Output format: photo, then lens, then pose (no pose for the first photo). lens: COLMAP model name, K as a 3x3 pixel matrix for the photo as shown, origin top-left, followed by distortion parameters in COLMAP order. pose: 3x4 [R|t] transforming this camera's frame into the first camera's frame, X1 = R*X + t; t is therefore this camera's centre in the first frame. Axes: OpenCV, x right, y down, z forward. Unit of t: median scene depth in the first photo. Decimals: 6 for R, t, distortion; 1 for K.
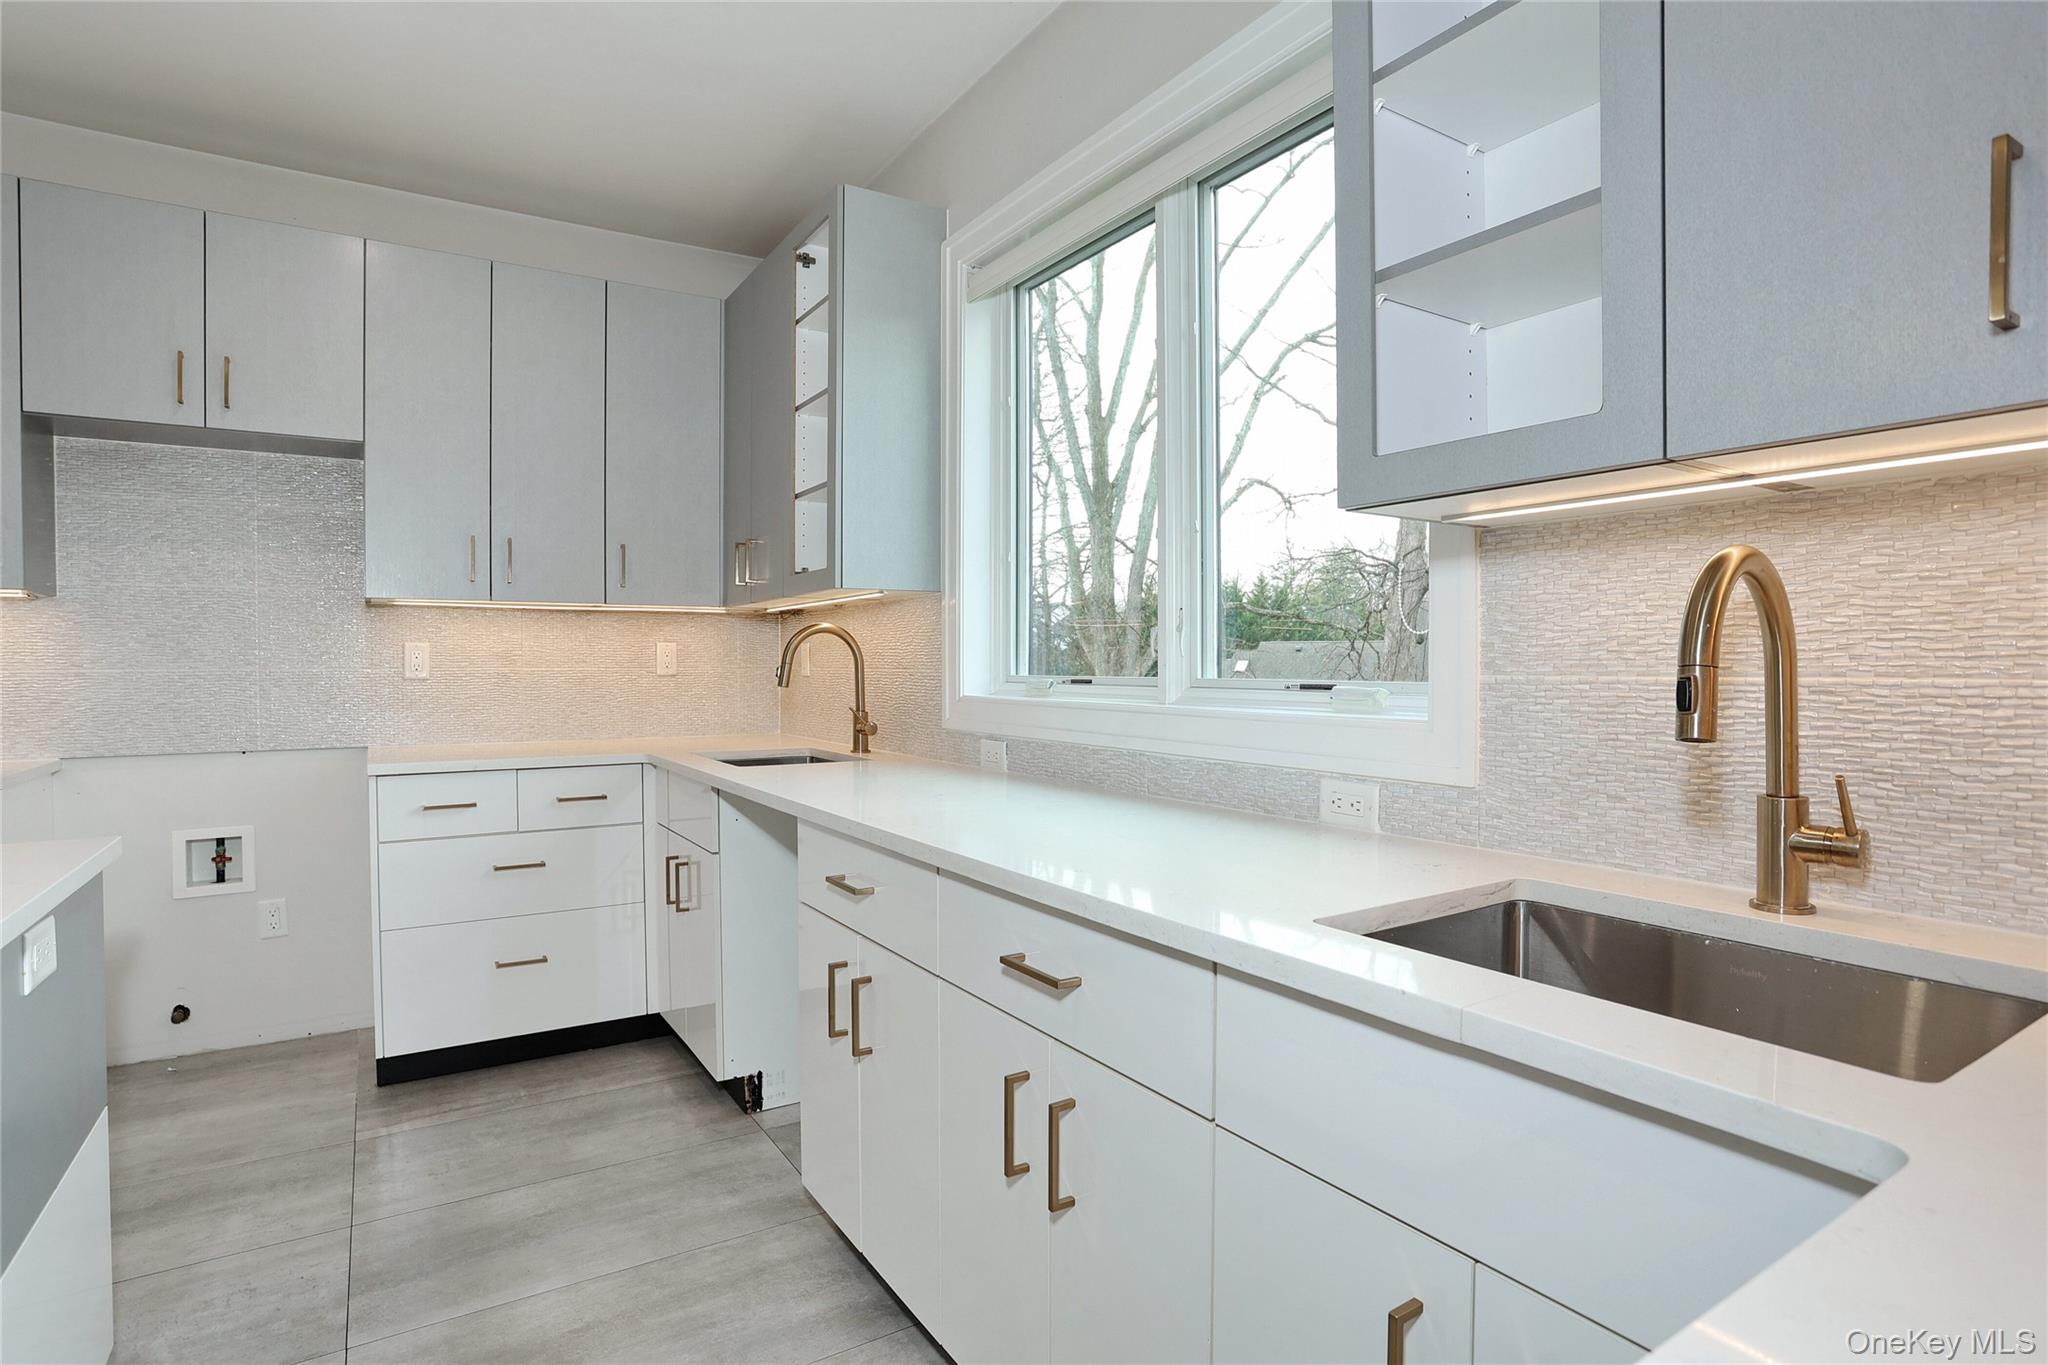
lens RADIAL K [[1020.5, 0, 1001.9], [0, 1020.5, 661.2], [0, 0, 1]] dist [-0.024354, 0.002723]
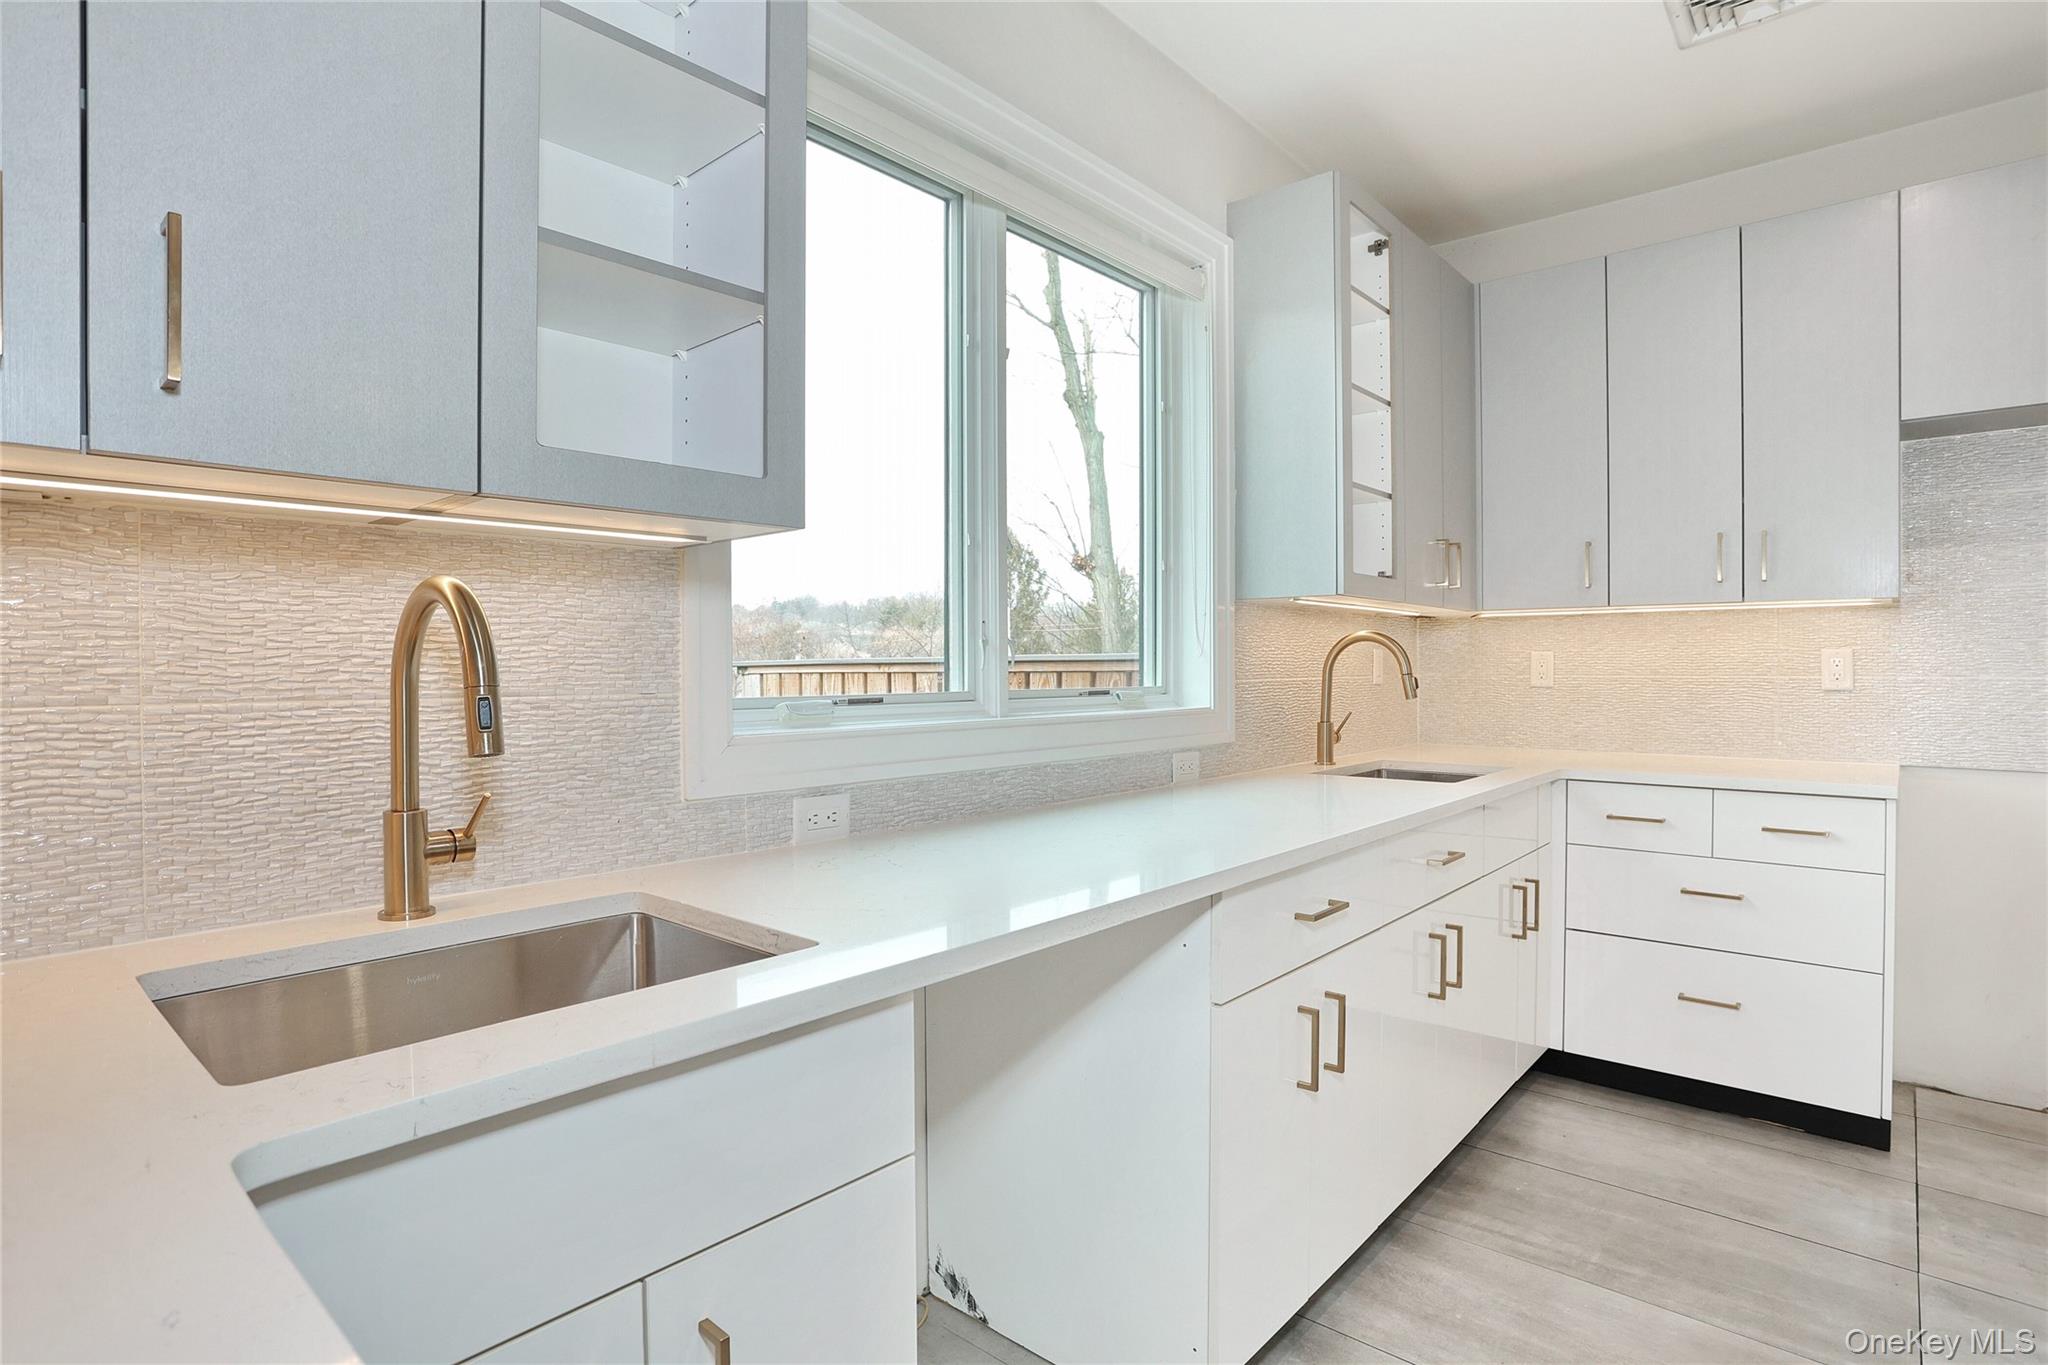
lens RADIAL K [[1020.5, 0, 1003.6], [0, 1020.5, 690.8], [0, 0, 1]] dist [-0.024354, 0.002723]
pose [[-0.273866, -0.007241, 0.961740, -0.616566], [0.009092, 0.999907, 0.010117, 0.004180], [-0.961725, 0.011515, -0.273775, 0.977637]]
